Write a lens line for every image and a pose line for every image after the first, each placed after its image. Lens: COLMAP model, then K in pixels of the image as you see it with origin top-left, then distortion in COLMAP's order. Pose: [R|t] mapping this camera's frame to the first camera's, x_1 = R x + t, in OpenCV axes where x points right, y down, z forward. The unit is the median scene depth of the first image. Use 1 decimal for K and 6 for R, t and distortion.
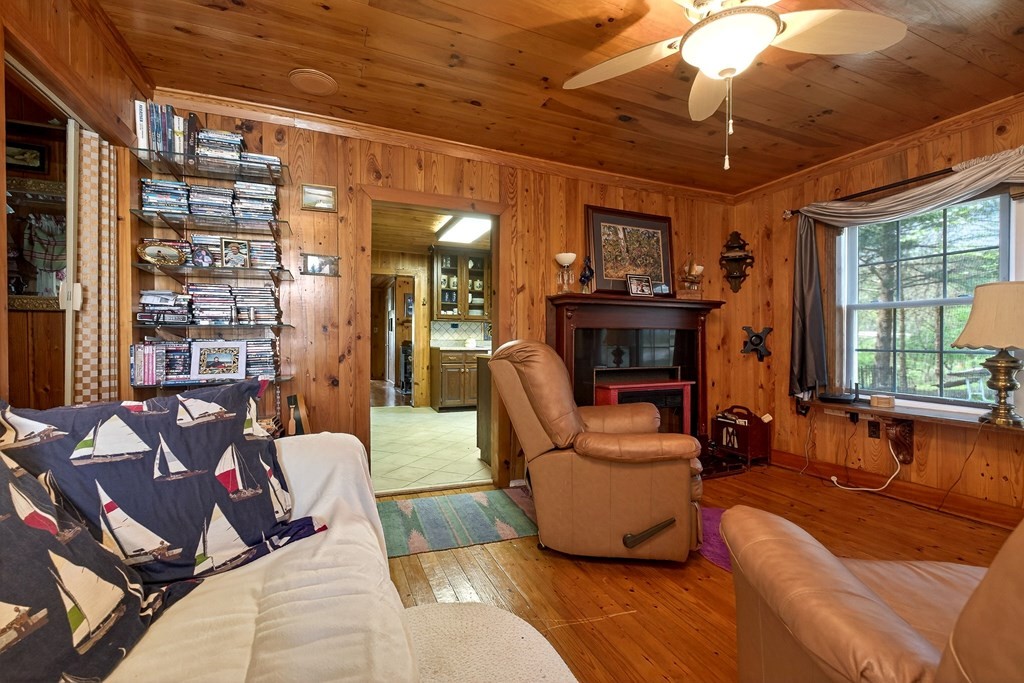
lens RADIAL K [[435.7, 0, 513.3], [0, 435.7, 340.6], [0, 0, 1]] dist [-0.002875, -0.000580]
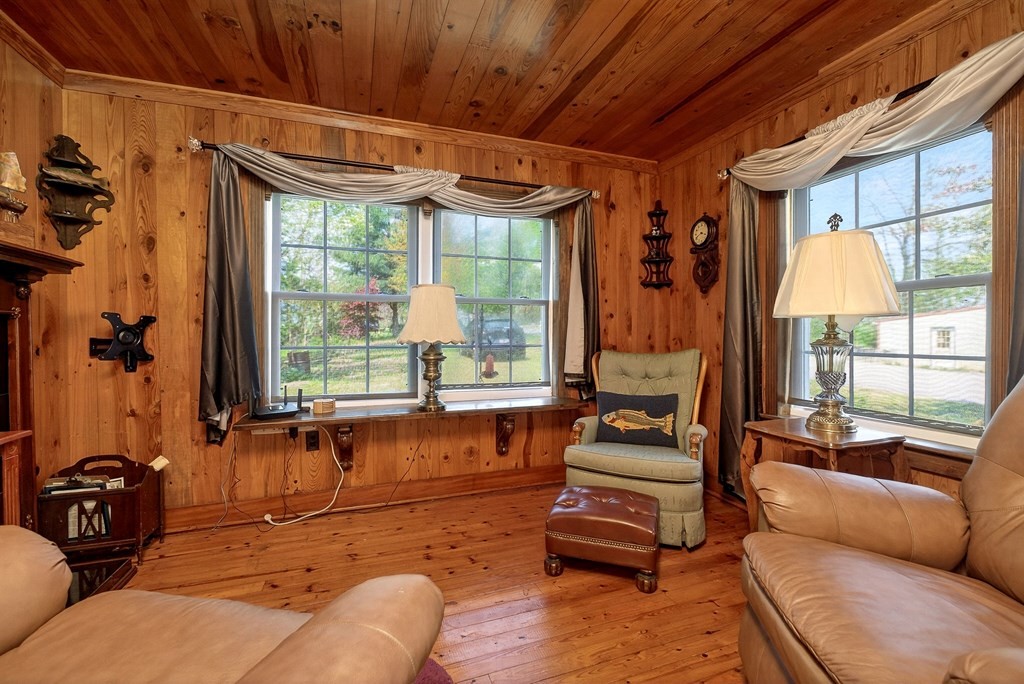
lens RADIAL K [[435.7, 0, 511.3], [0, 435.7, 337.6], [0, 0, 1]] dist [-0.002875, -0.000580]
pose [[0.060820, -0.009803, 0.998101, 0.002127], [0.001670, 0.999951, 0.009719, -0.004736], [-0.998147, 0.001076, 0.060833, 0.457637]]
